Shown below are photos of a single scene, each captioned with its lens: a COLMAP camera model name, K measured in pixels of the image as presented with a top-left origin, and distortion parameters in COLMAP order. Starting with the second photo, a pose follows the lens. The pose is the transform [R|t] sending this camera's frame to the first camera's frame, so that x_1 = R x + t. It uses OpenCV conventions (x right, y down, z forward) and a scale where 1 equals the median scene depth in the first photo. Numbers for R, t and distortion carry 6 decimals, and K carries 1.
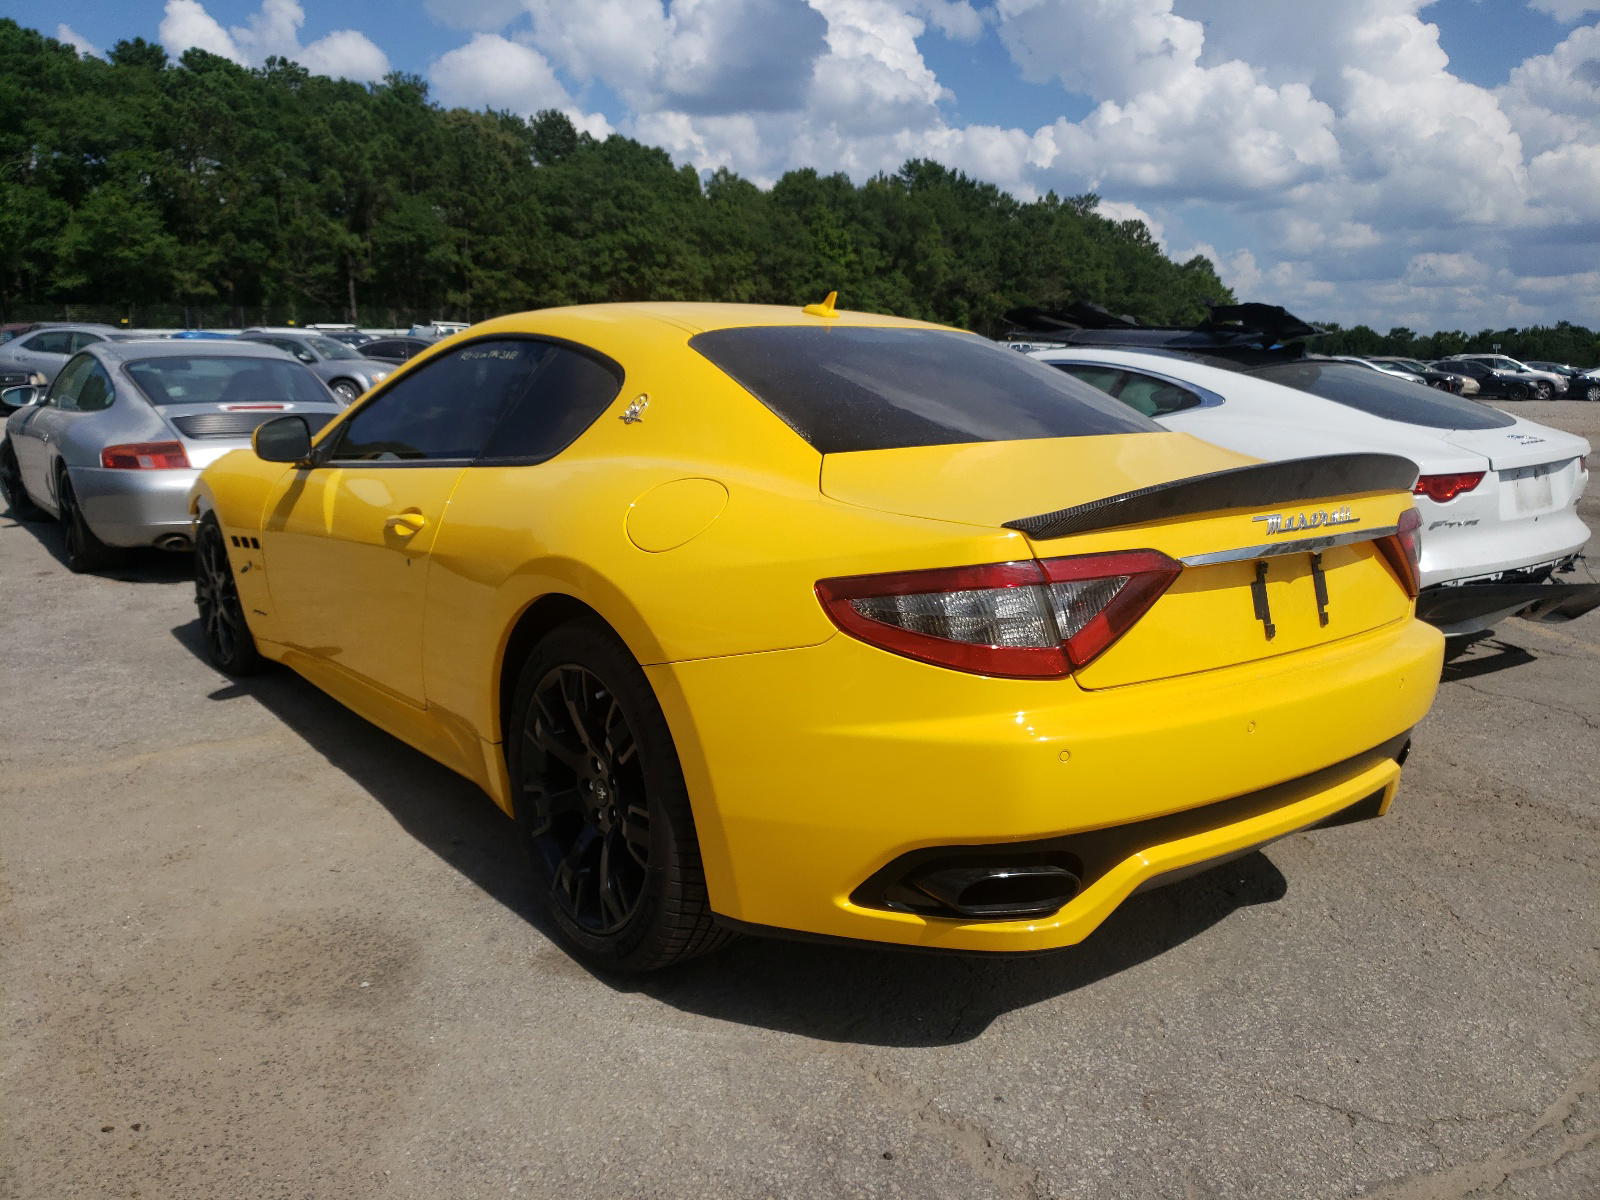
lens RADIAL K [[1324.1, 0, 800.0], [0, 1324.1, 600.0], [0, 0, 1]] dist [0.065626, 0.000564]
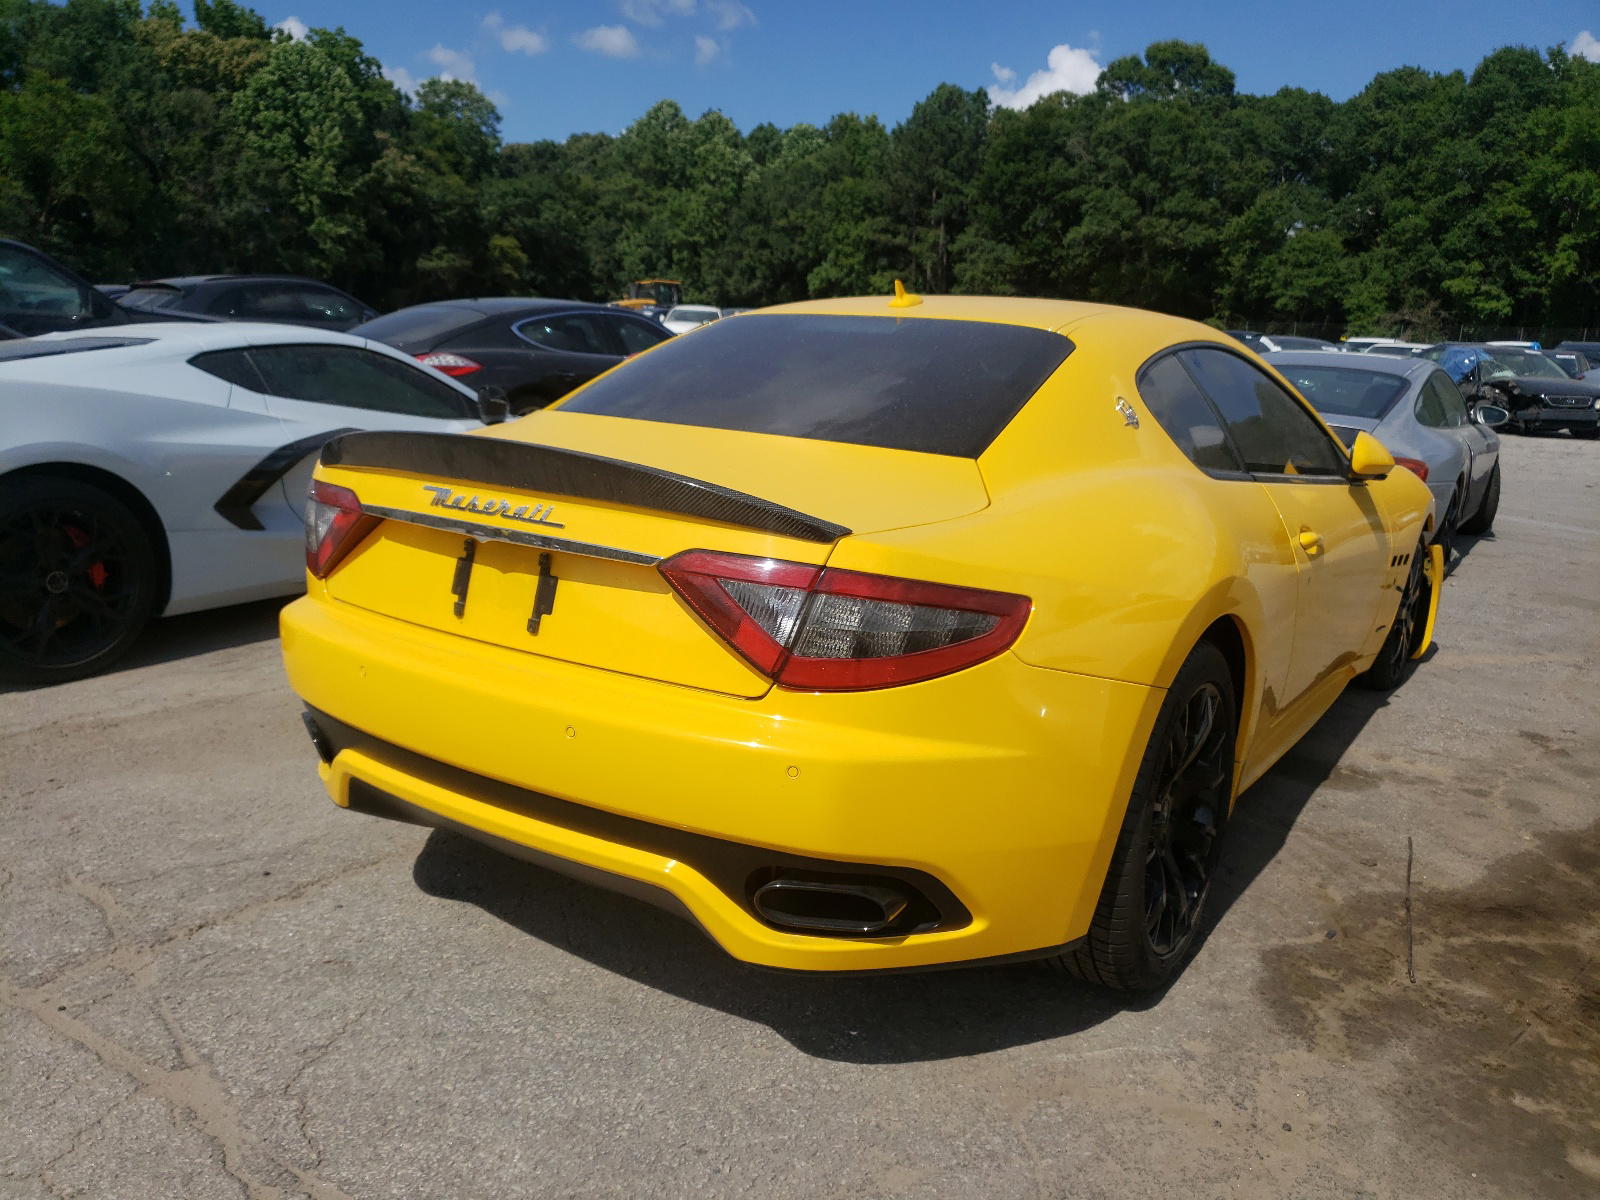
lens RADIAL K [[1328.3, 0, 800.0], [0, 1328.3, 600.0], [0, 0, 1]] dist [-0.001562, -0.006615]
pose [[0.248110, 0.189963, -0.949924, 1.307787], [-0.215134, 0.966904, 0.137168, -0.167172], [0.944542, 0.170328, 0.280766, 0.936400]]
